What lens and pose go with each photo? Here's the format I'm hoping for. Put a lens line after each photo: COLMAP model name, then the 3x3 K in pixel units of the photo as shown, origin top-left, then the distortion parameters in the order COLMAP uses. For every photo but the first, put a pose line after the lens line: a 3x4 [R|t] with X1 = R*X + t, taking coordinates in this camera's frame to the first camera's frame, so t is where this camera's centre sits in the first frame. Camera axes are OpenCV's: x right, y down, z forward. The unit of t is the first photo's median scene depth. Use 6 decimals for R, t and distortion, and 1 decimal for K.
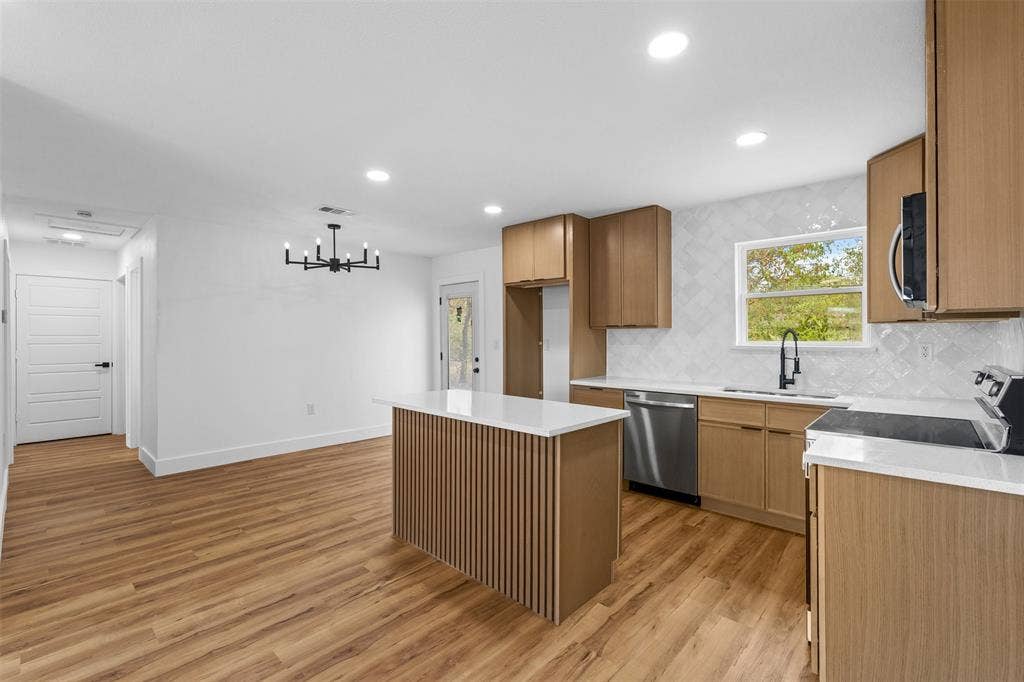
lens RADIAL K [[438.2, 0, 511.3], [0, 438.2, 333.5], [0, 0, 1]] dist [-0.001810, -0.000023]
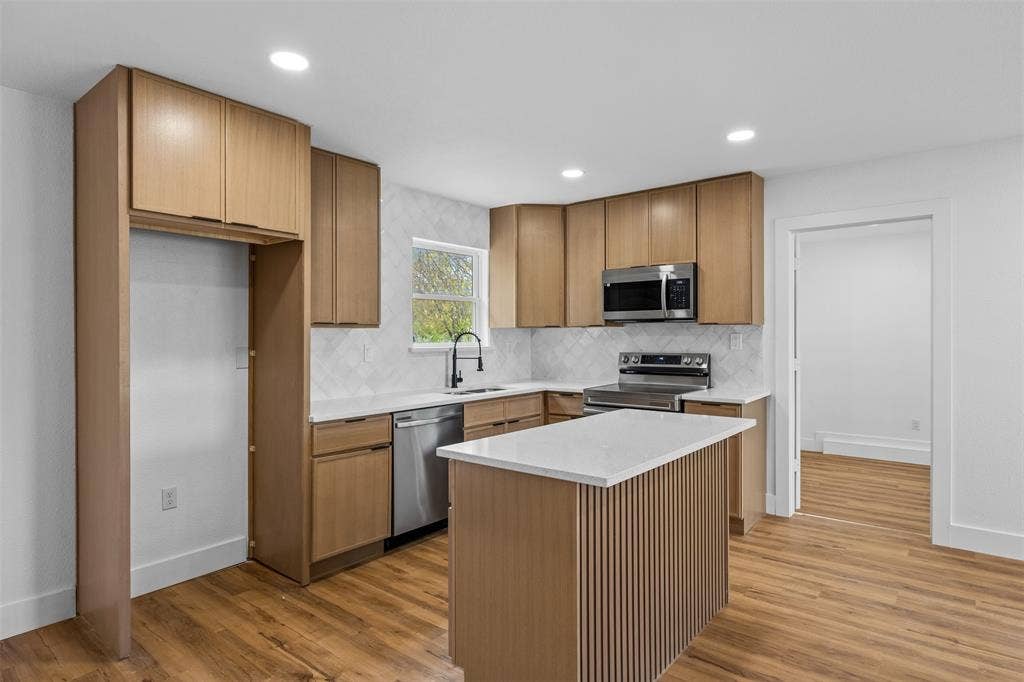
lens RADIAL K [[544.3, 0, 519.1], [0, 544.3, 332.4], [0, 0, 1]] dist [-0.005584, 0.001902]
pose [[-0.037829, 0.009494, 0.999239, -0.696037], [0.004995, 0.999944, -0.009312, 0.006076], [-0.999272, 0.004639, -0.037875, 0.892588]]
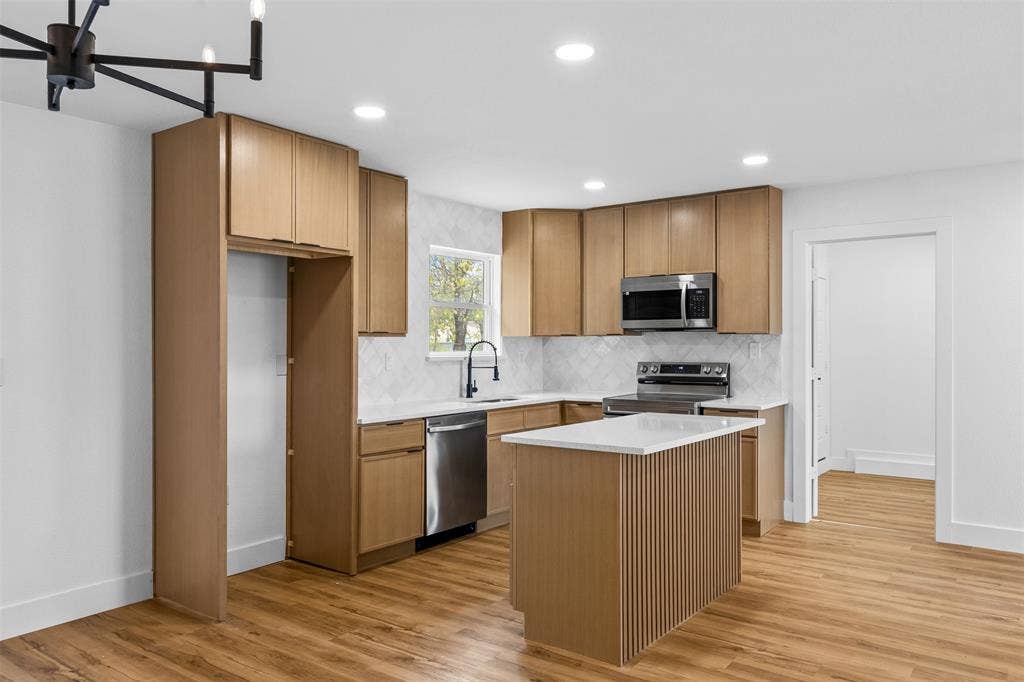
lens RADIAL K [[703.6, 0, 503.3], [0, 703.6, 340.6], [0, 0, 1]] dist [-0.003481, -0.000754]
pose [[-0.049708, 0.009268, 0.998721, -1.035367], [0.003167, 0.999953, -0.009122, 0.007392], [-0.998759, 0.002709, -0.049735, 1.001191]]
